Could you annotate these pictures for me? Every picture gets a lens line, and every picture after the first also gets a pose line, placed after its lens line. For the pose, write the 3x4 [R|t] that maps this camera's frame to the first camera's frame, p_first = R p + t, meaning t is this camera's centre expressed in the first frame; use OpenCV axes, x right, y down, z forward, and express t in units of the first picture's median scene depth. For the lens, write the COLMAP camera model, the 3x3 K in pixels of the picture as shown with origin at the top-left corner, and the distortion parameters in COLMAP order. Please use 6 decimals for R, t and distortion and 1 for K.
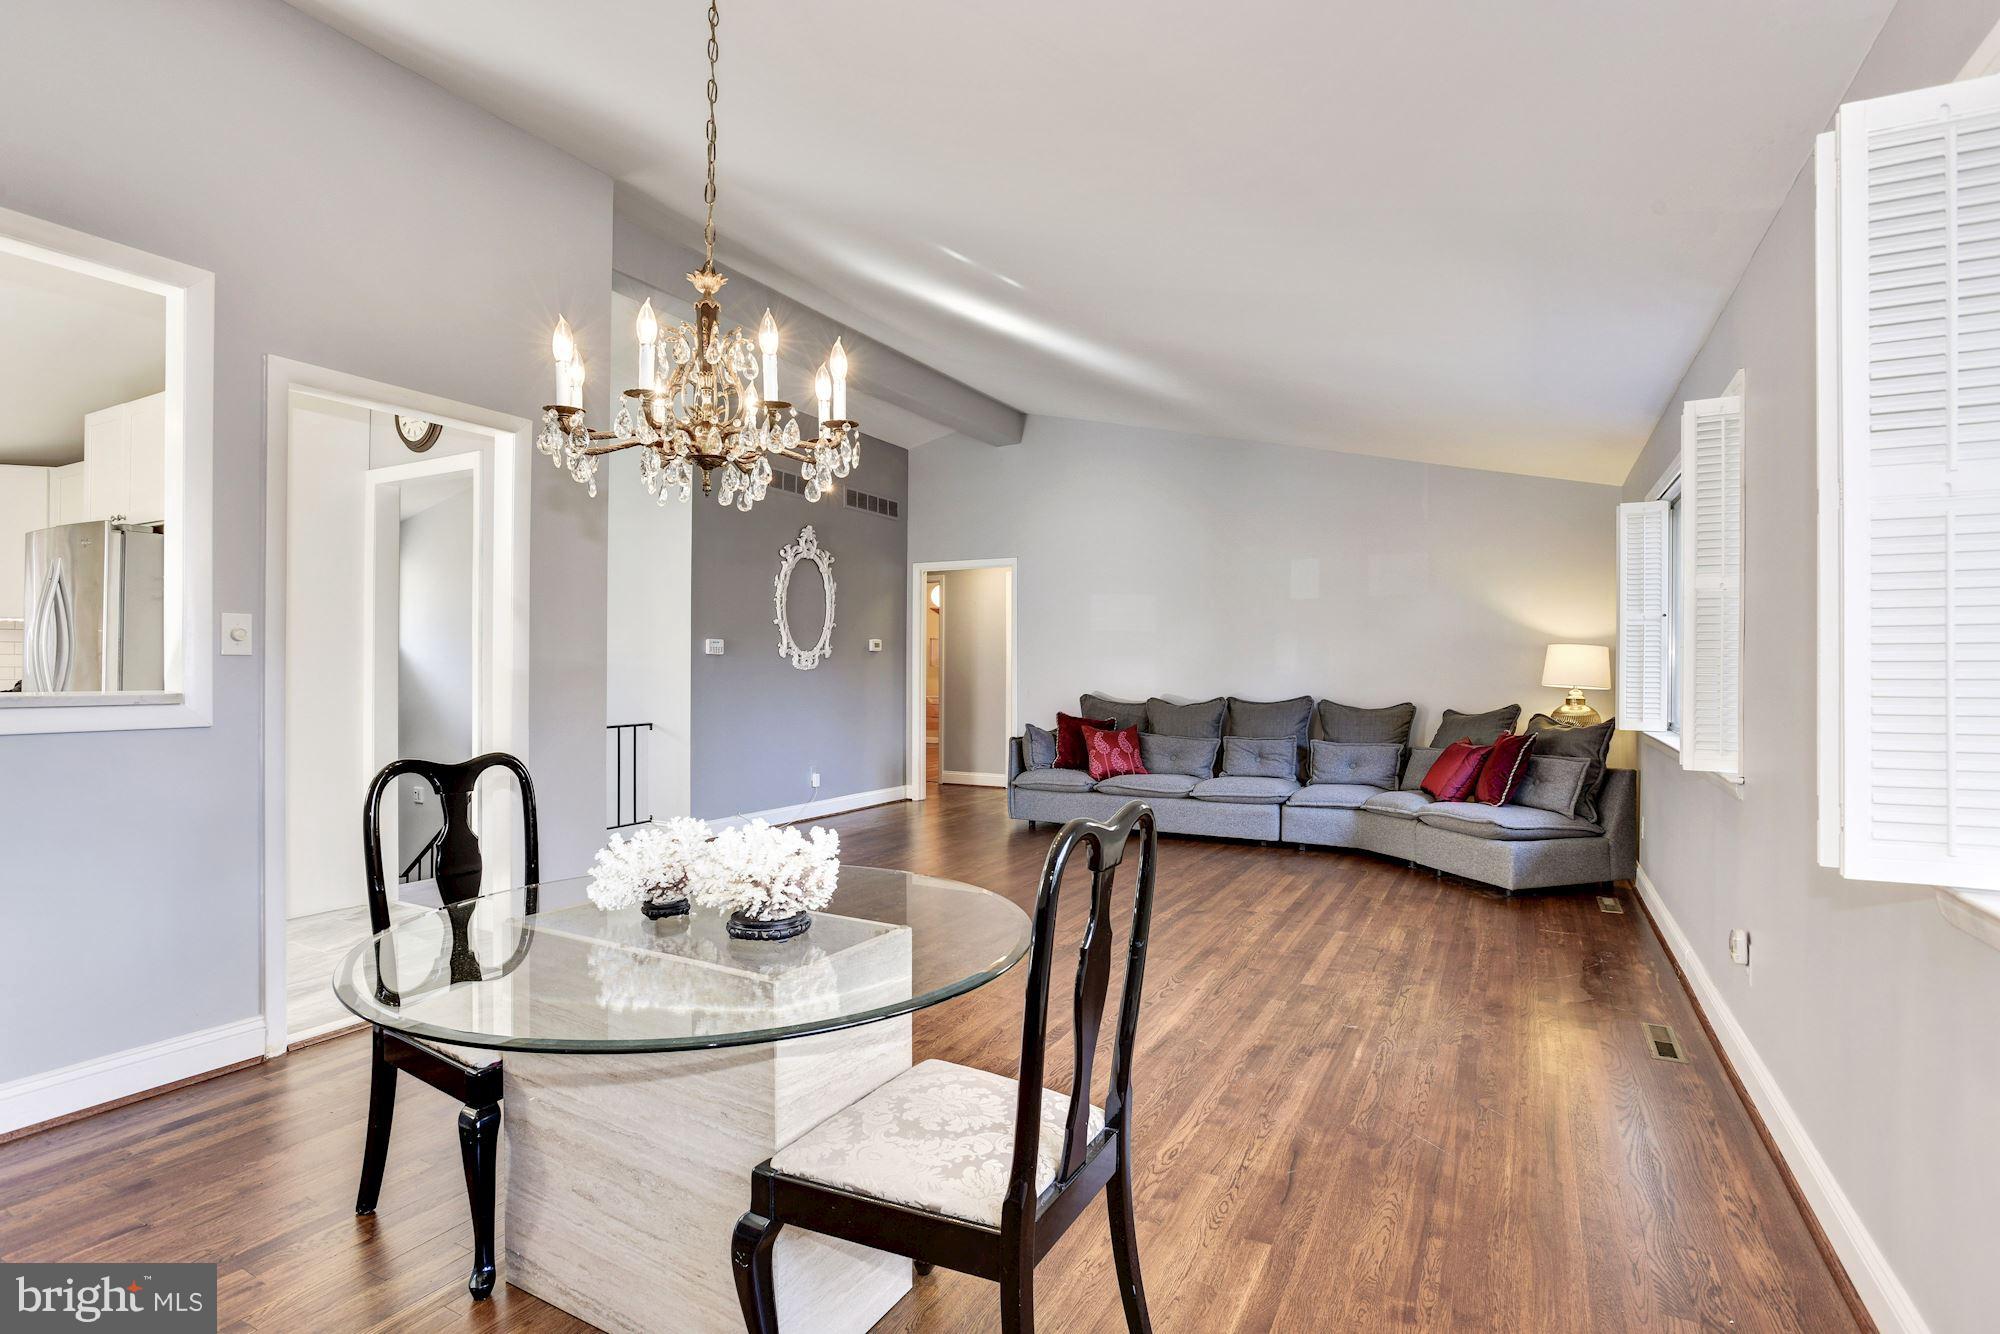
lens RADIAL K [[985.5, 0, 978.1], [0, 985.5, 669.8], [0, 0, 1]] dist [-0.050135, 0.022630]
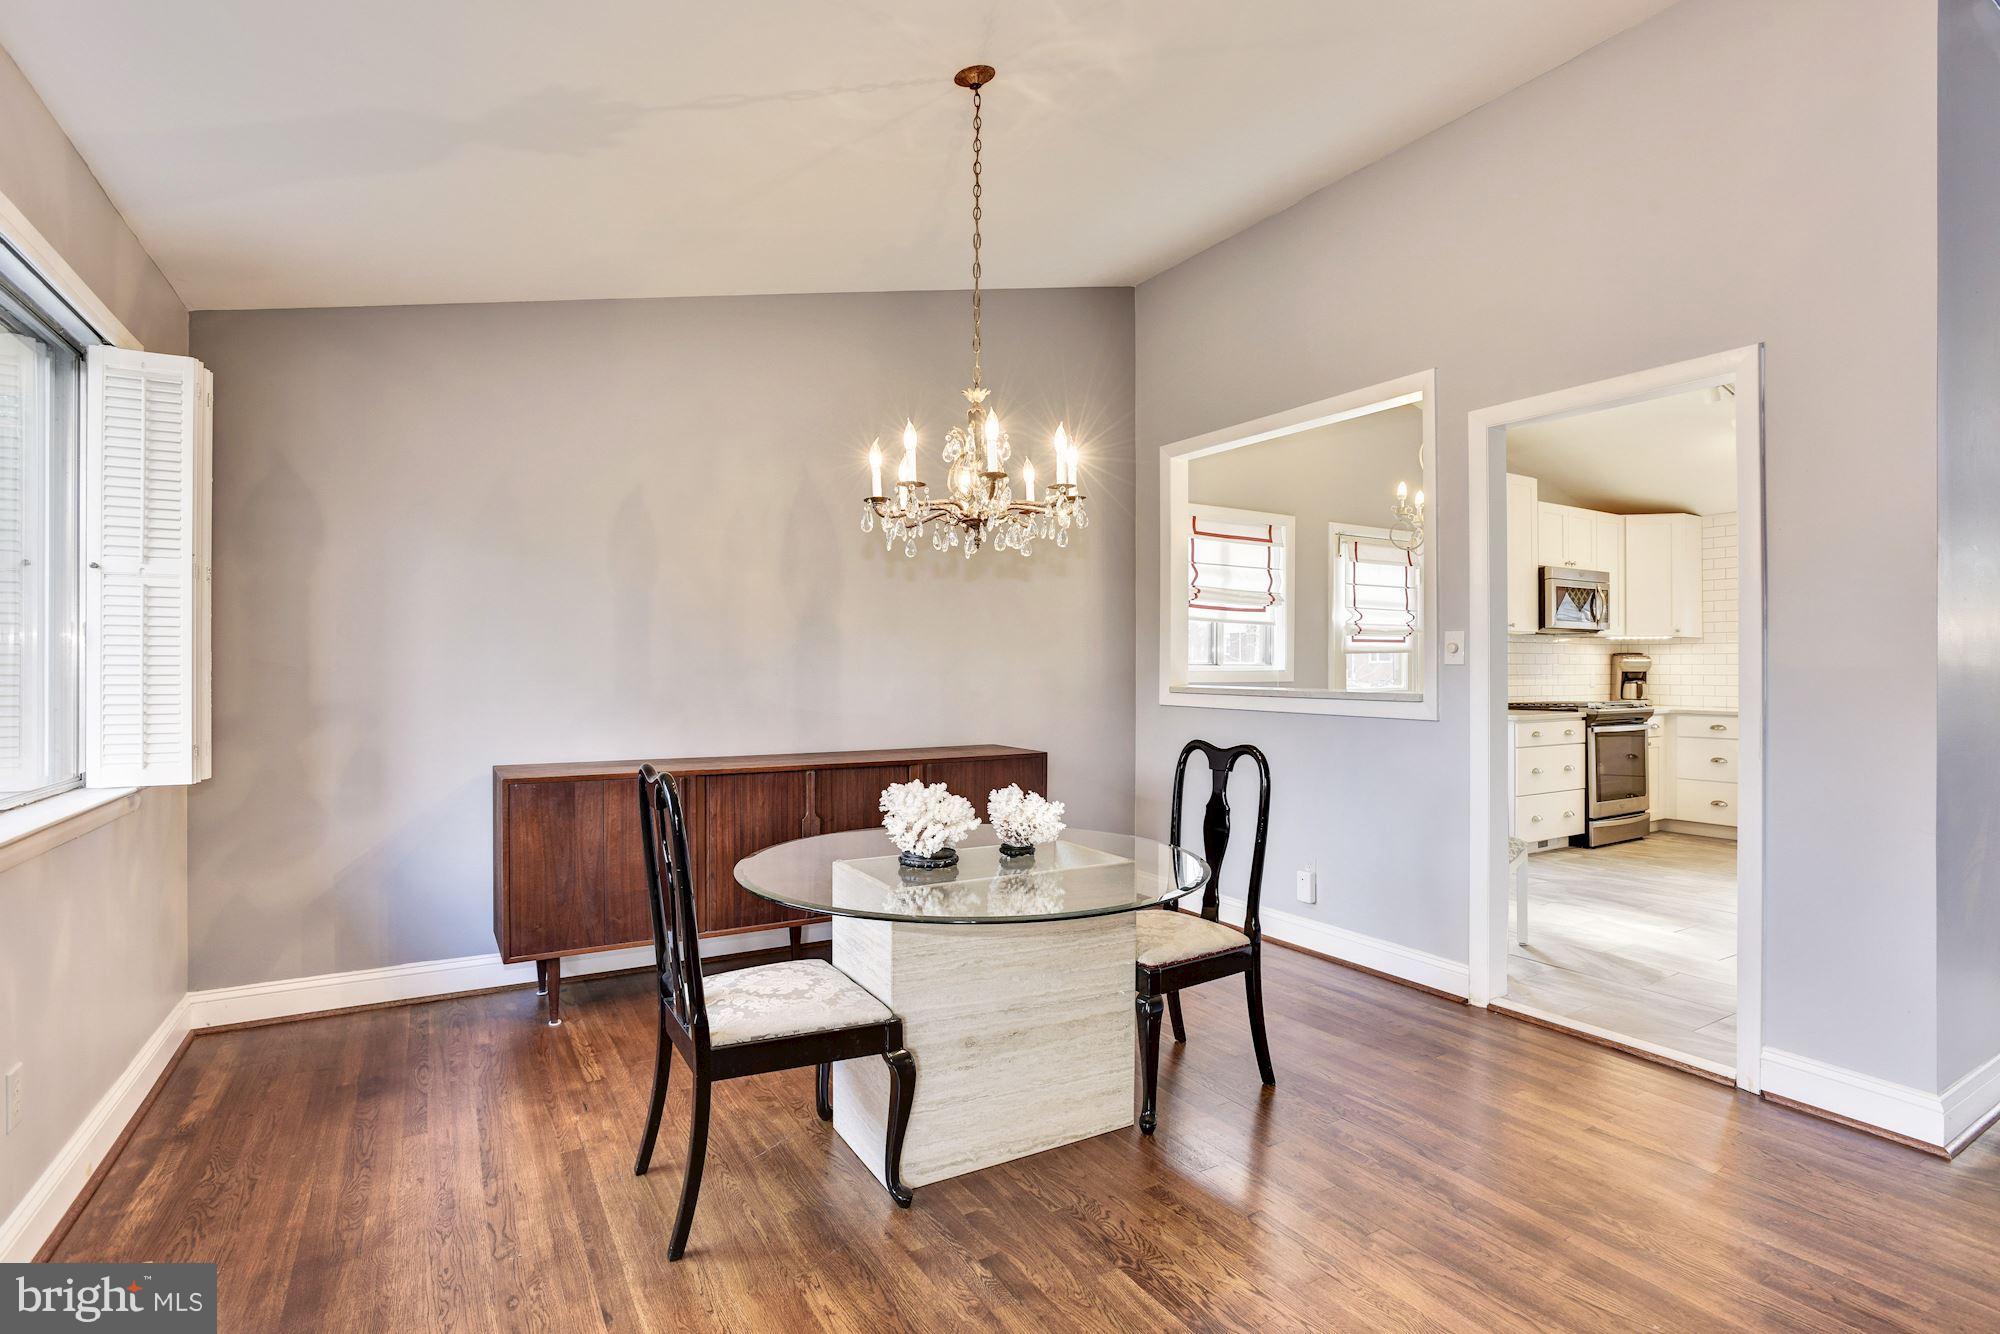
lens RADIAL K [[989.5, 0, 1023.2], [0, 989.5, 666.8], [0, 0, 1]] dist [-0.042561, 0.014003]
pose [[-0.490765, -0.005029, -0.871278, 0.429631], [-0.006058, 0.999979, -0.002359, -0.000783], [0.871271, 0.004121, -0.490785, 0.832067]]
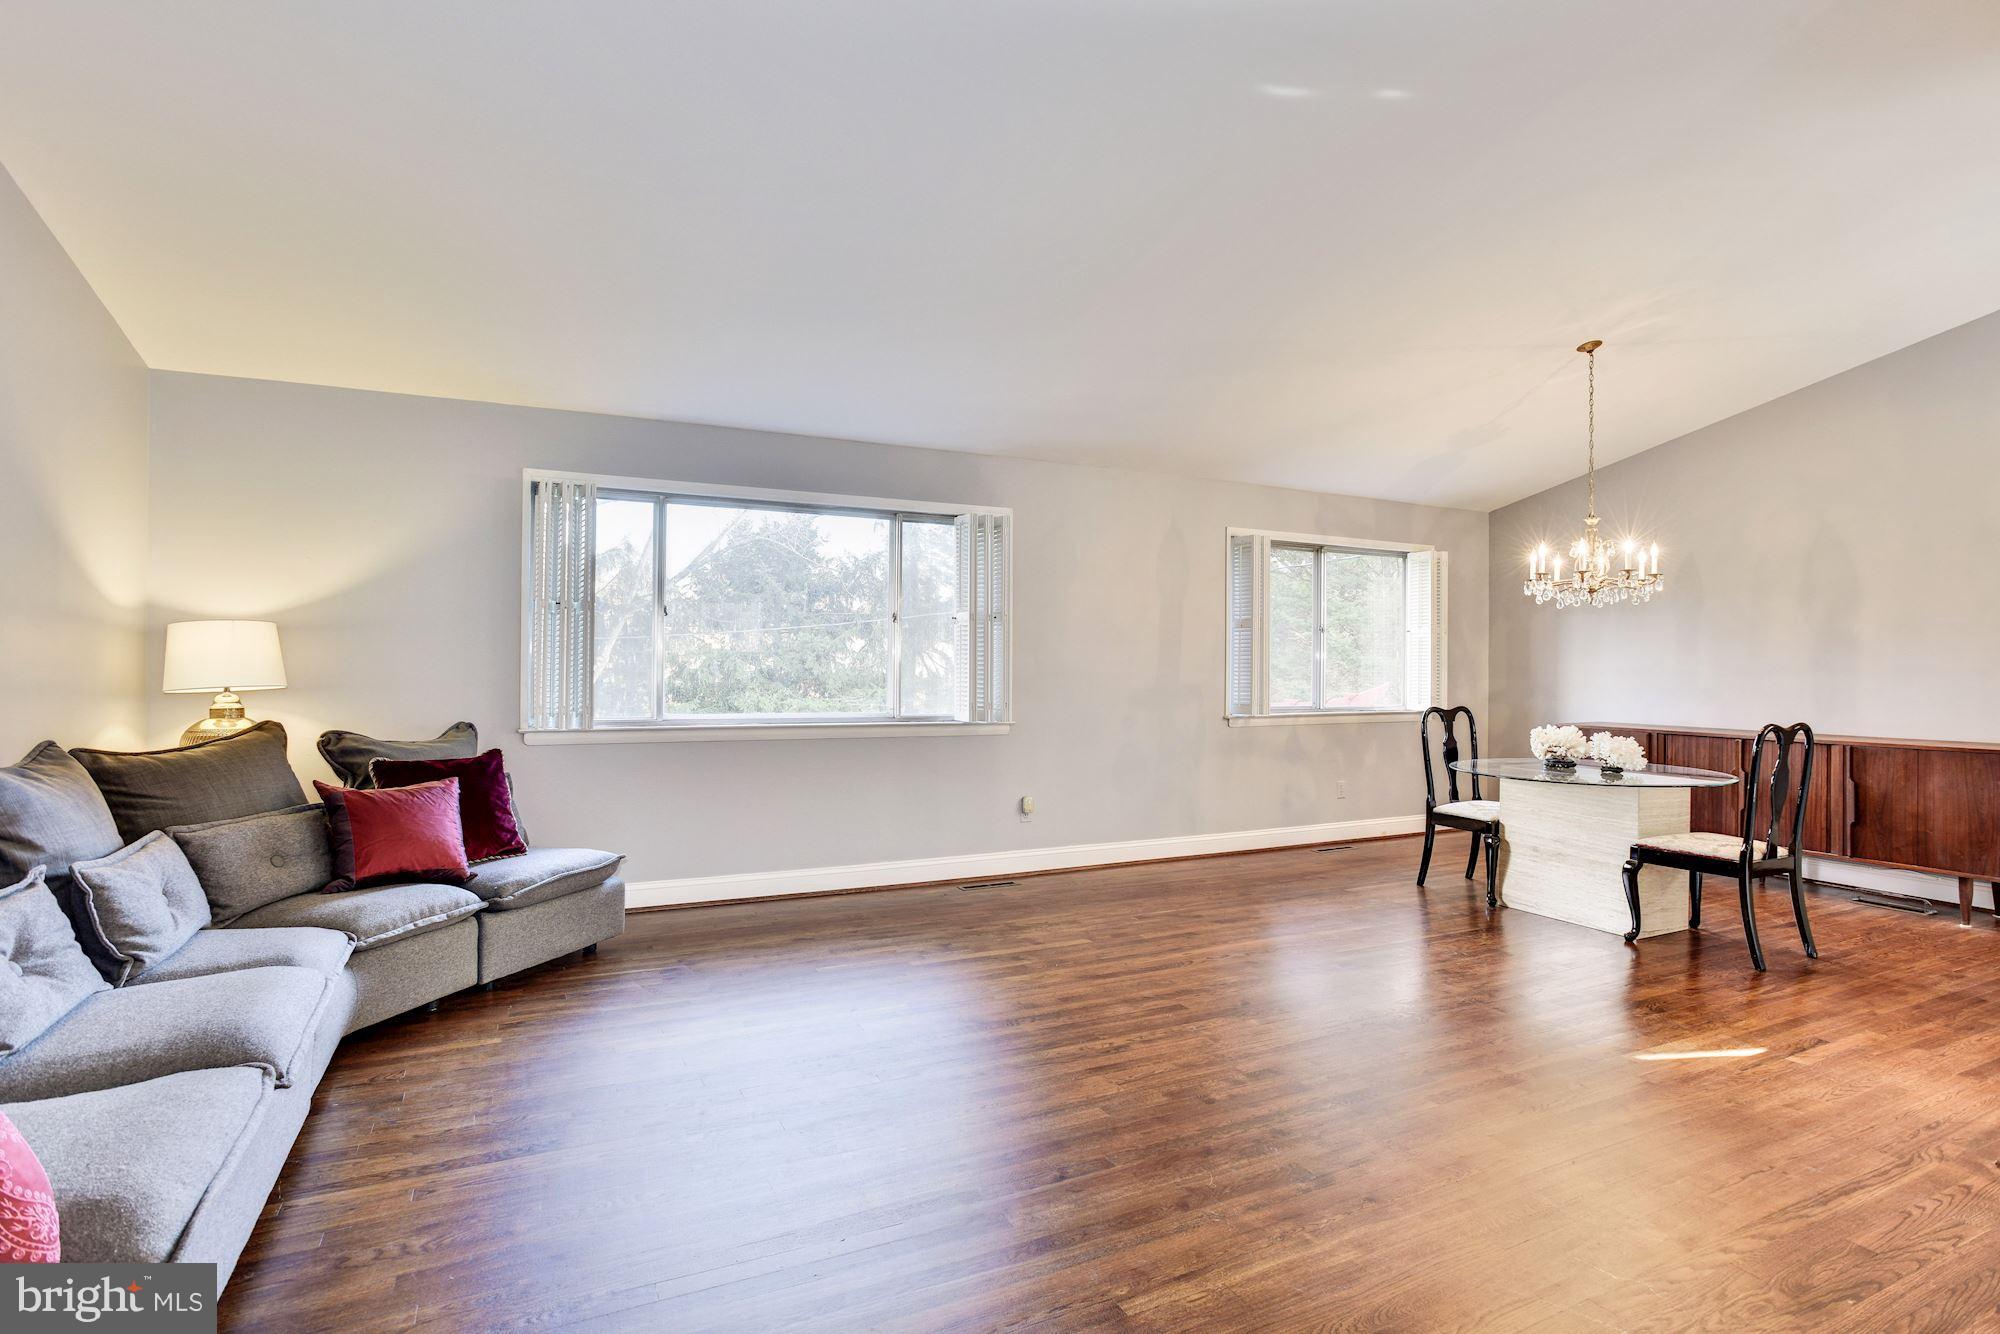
lens RADIAL K [[985.5, 0, 978.1], [0, 985.5, 669.8], [0, 0, 1]] dist [-0.050135, 0.022630]
pose [[-0.814356, -0.011042, 0.580261, -0.210433], [-0.006401, 0.999929, 0.010045, -0.006053], [-0.580330, 0.004466, -0.814369, 1.903526]]
